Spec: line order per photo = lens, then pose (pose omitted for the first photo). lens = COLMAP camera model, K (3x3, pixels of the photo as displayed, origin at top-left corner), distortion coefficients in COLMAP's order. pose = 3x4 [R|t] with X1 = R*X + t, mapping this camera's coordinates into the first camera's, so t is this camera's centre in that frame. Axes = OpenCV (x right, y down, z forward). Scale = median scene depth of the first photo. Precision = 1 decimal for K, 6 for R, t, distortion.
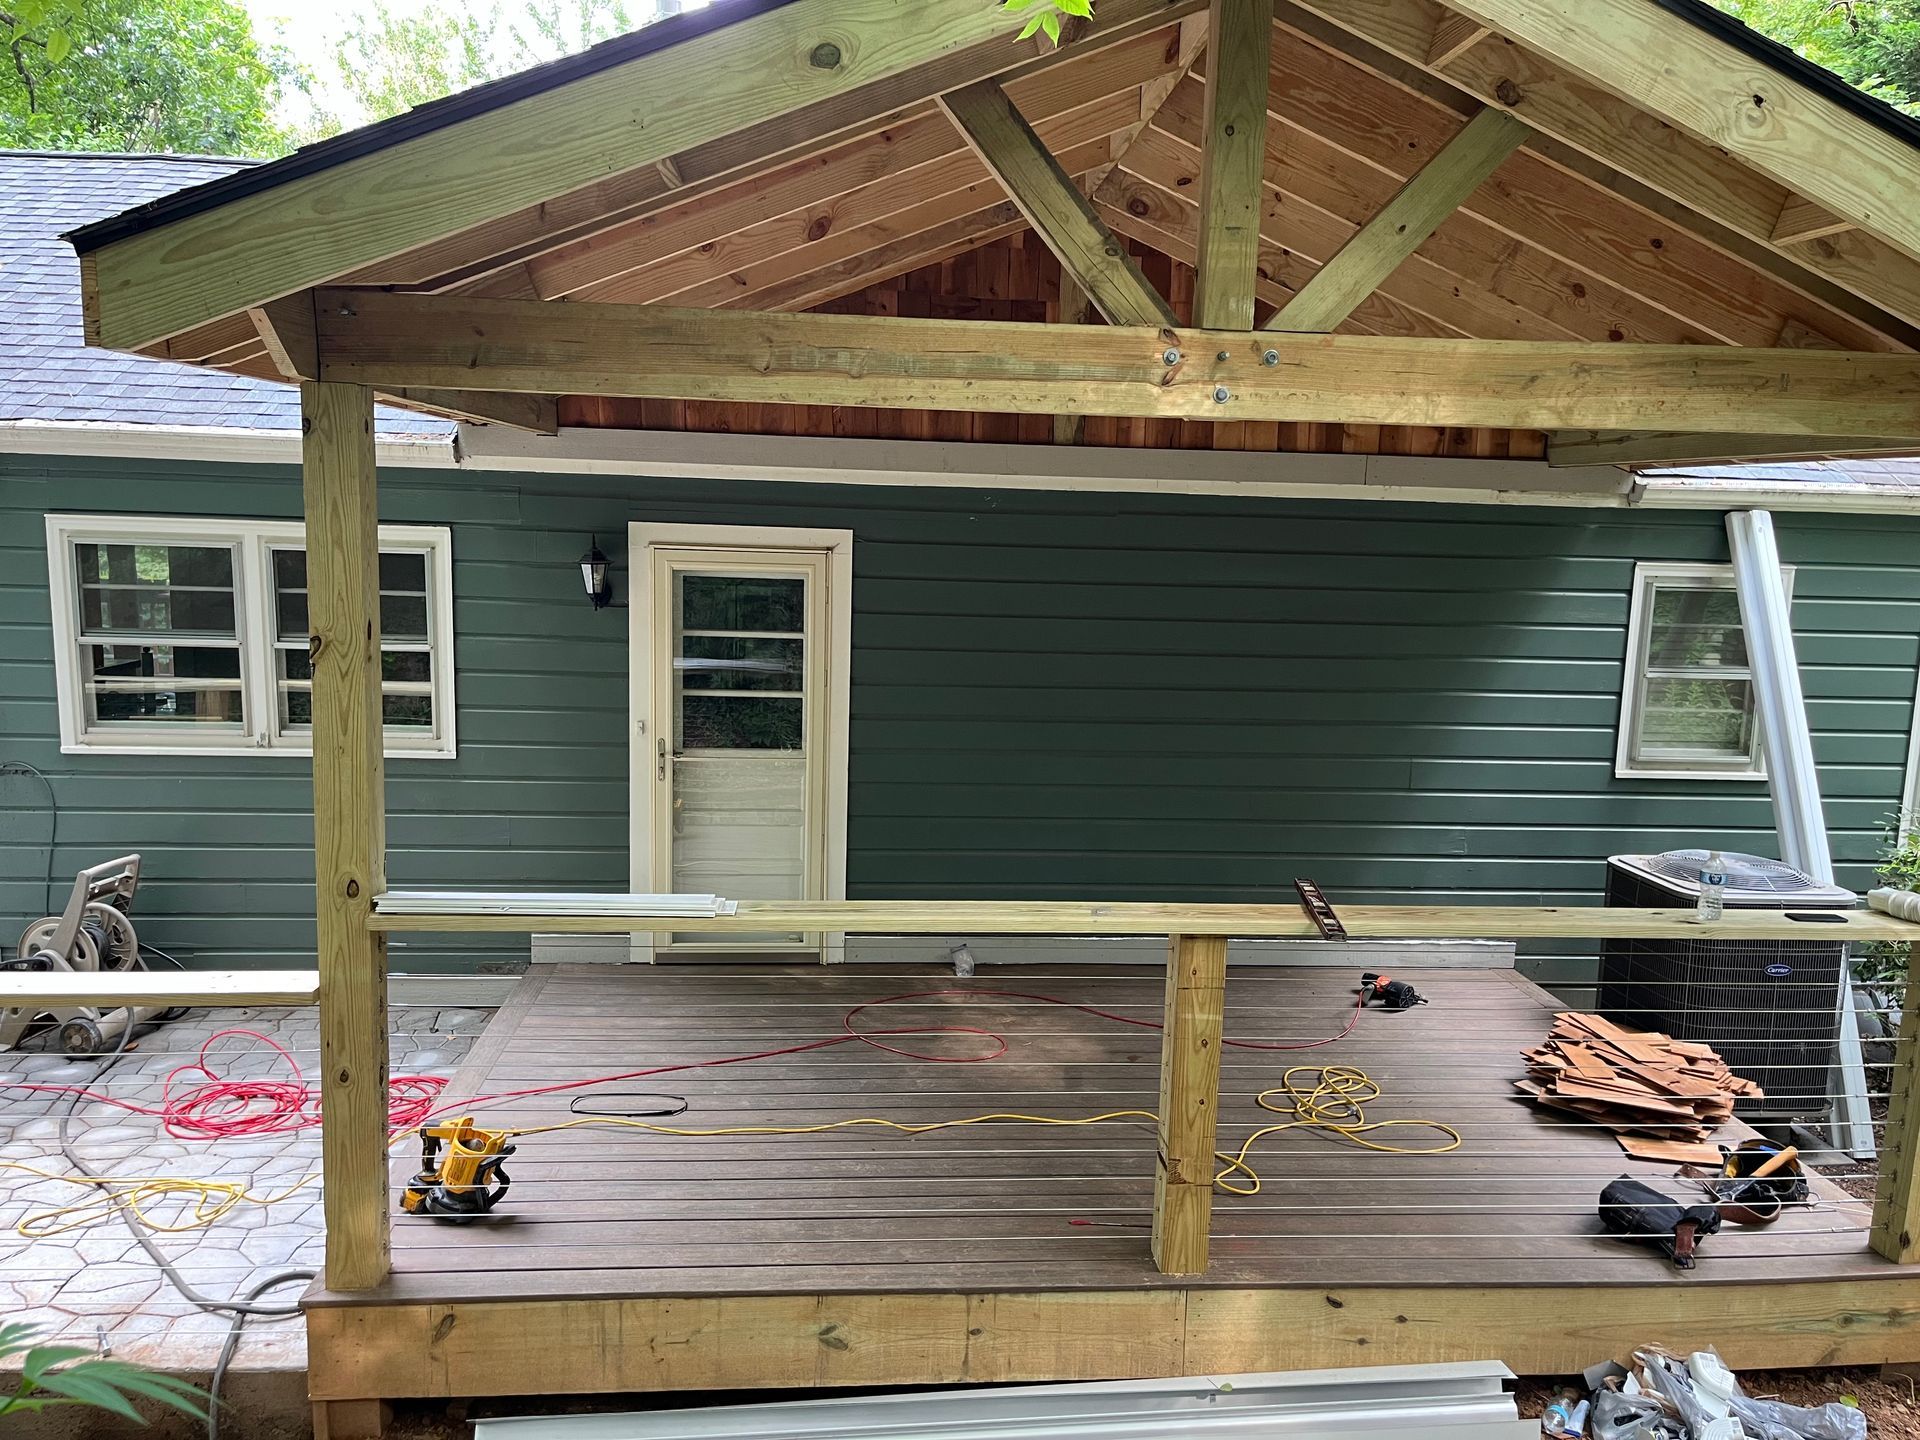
lens RADIAL K [[1487.1, 0, 954.2], [0, 1487.1, 739.3], [0, 0, 1]] dist [0.101367, -0.142504]
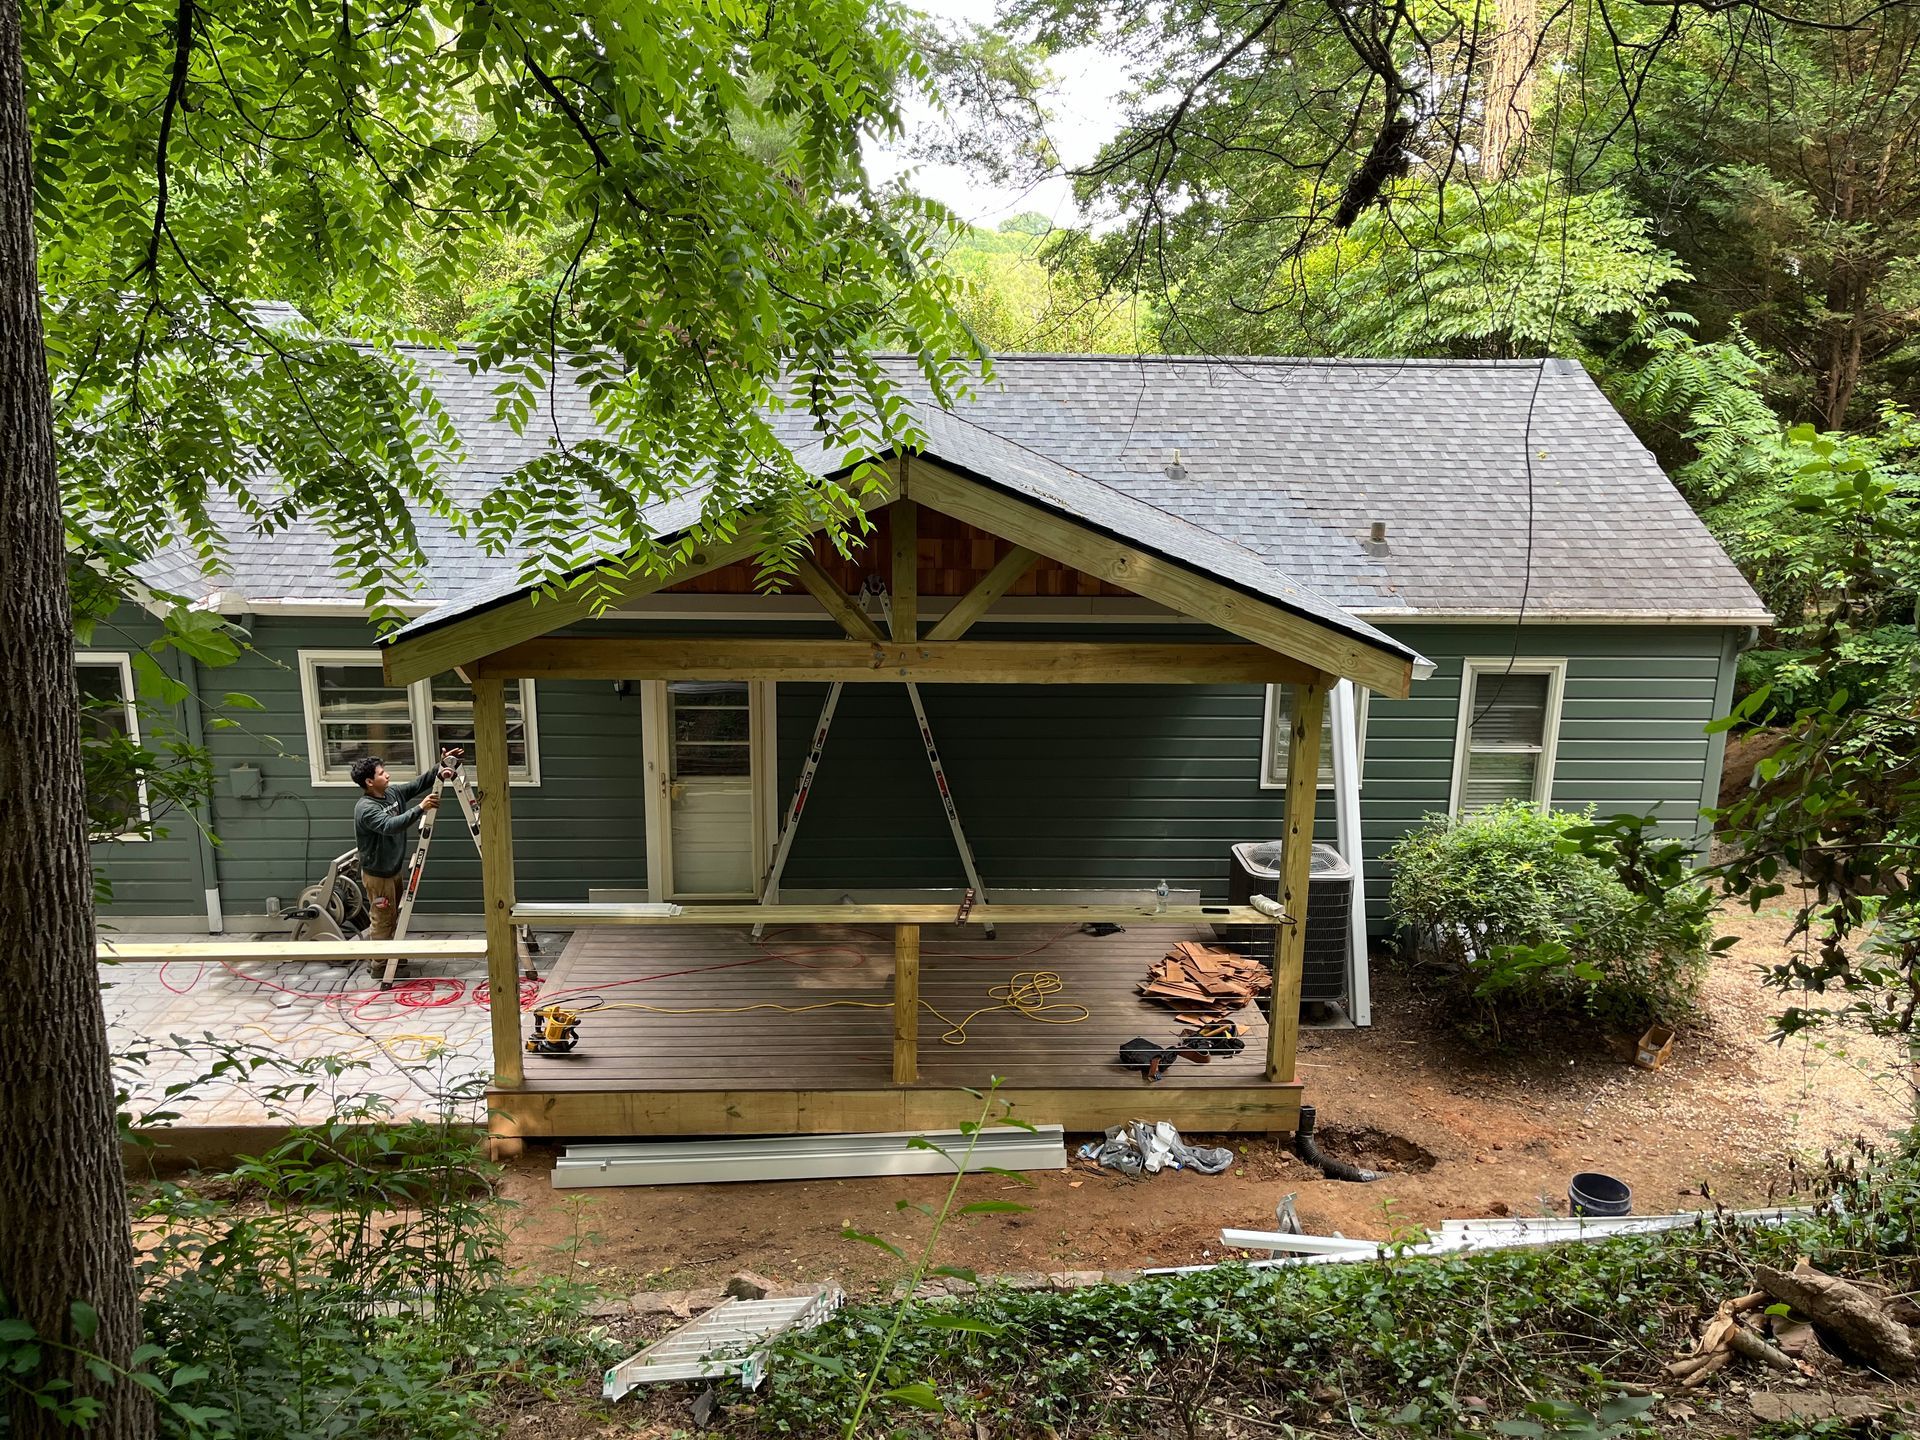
lens RADIAL K [[1553.7, 0, 960.0], [0, 1553.7, 720.0], [0, 0, 1]] dist [0.081295, -0.048116]
pose [[0.998749, -0.004130, -0.049826, 0.324393], [0.008802, 0.995542, 0.093906, -0.324647], [0.049216, -0.094227, 0.994334, -1.028252]]
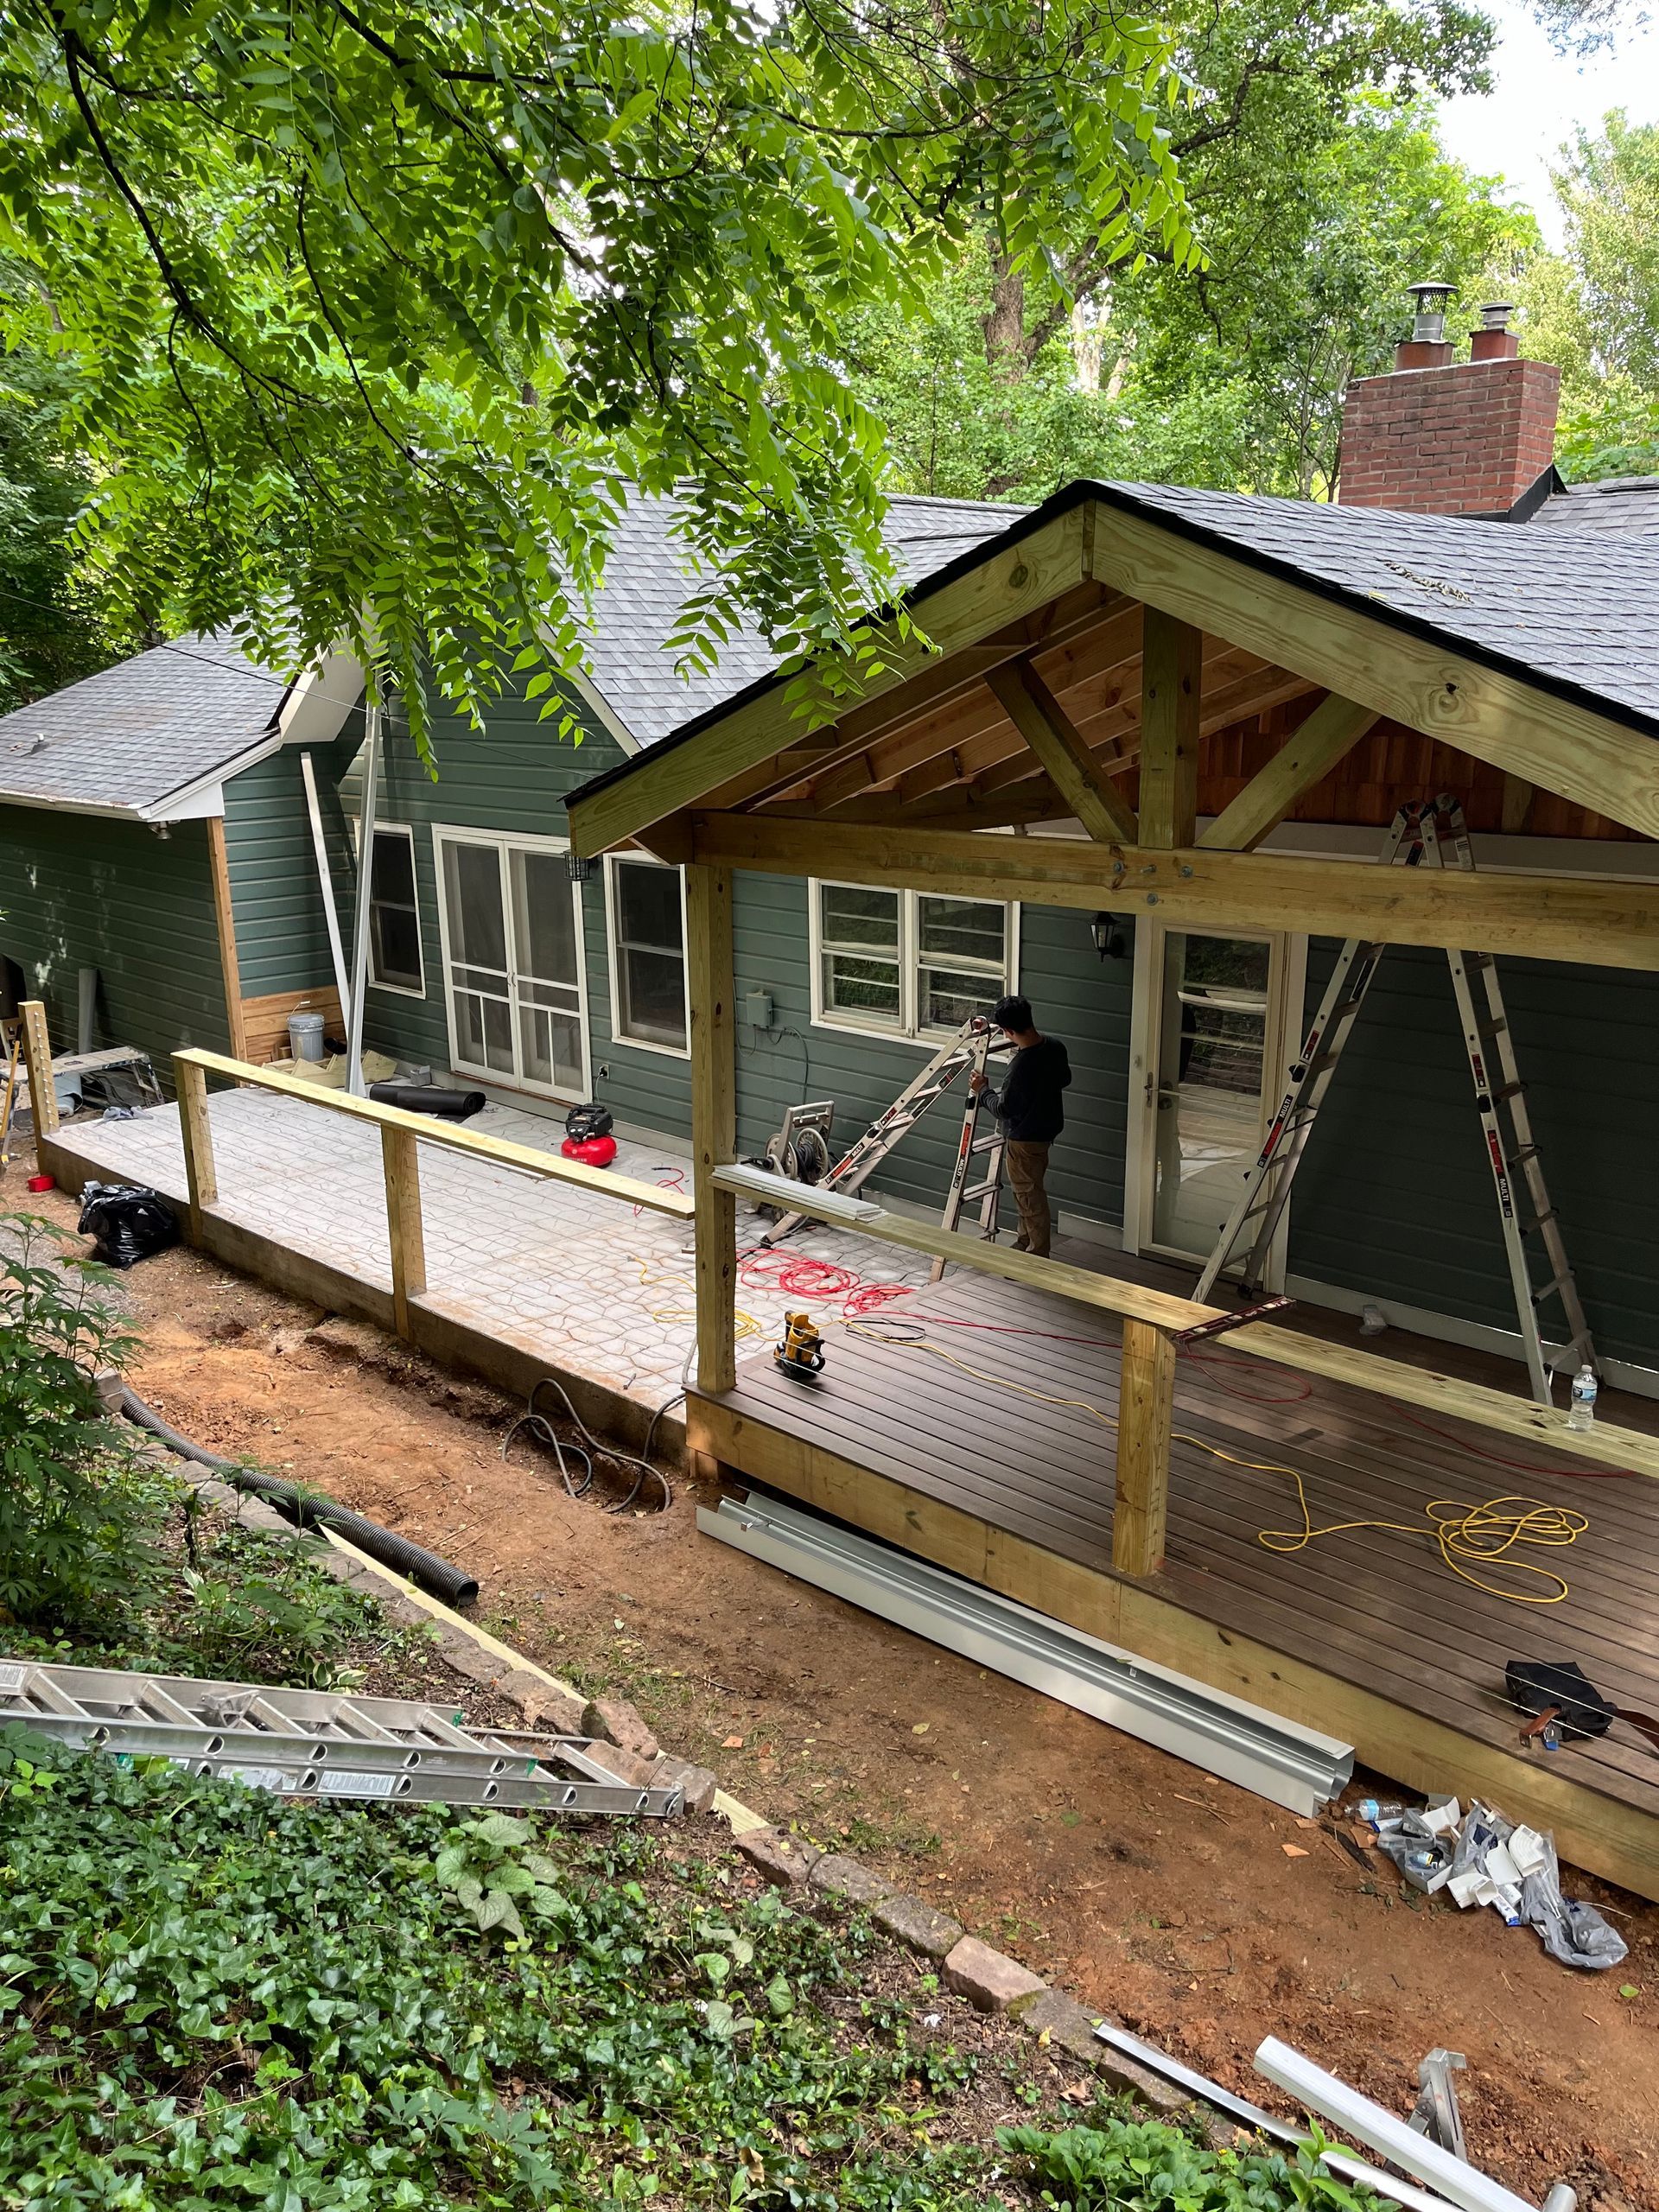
lens RADIAL K [[1713.3, 0, 798.0], [0, 1713.3, 1114.0], [0, 0, 1]] dist [0.101367, -0.142504]
pose [[0.643167, 0.162386, -0.748310, 0.973898], [-0.084828, 0.986350, 0.141133, -0.204053], [0.761013, -0.027294, 0.648162, -0.148051]]
